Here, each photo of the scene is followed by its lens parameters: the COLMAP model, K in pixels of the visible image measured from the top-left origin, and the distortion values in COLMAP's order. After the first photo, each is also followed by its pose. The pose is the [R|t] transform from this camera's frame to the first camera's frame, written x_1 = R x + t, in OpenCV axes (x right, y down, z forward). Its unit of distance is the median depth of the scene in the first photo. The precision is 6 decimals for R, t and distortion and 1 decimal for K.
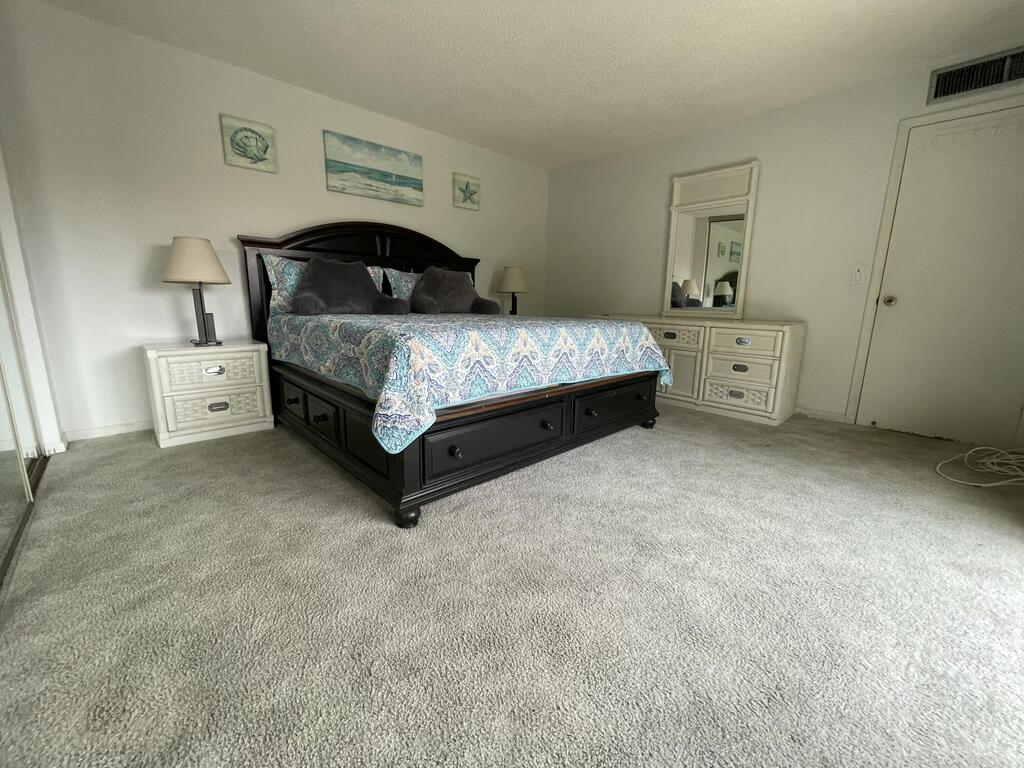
lens RADIAL K [[415.4, 0, 510.3], [0, 415.4, 378.3], [0, 0, 1]] dist [-0.002653, 0.000429]
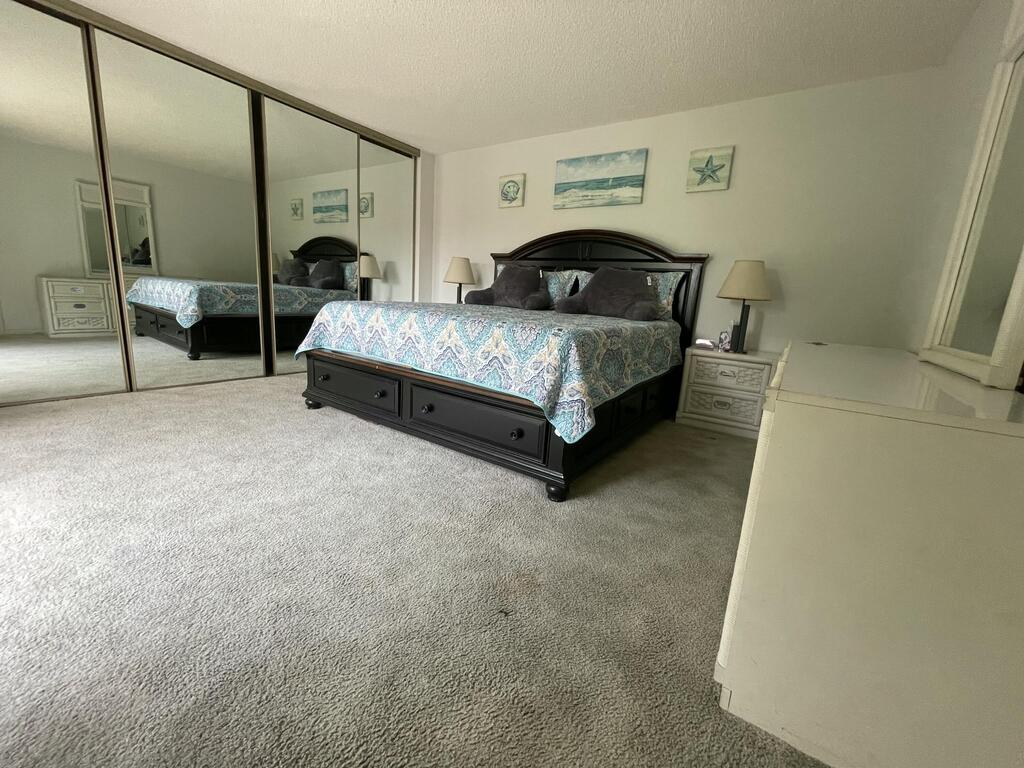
lens RADIAL K [[415.4, 0, 511.8], [0, 415.4, 383.1], [0, 0, 1]] dist [-0.002653, 0.000429]
pose [[0.203251, 0.204036, -0.957632, 0.959985], [-0.249517, 0.956549, 0.150847, -0.138078], [0.946800, 0.208285, 0.245330, 0.811229]]
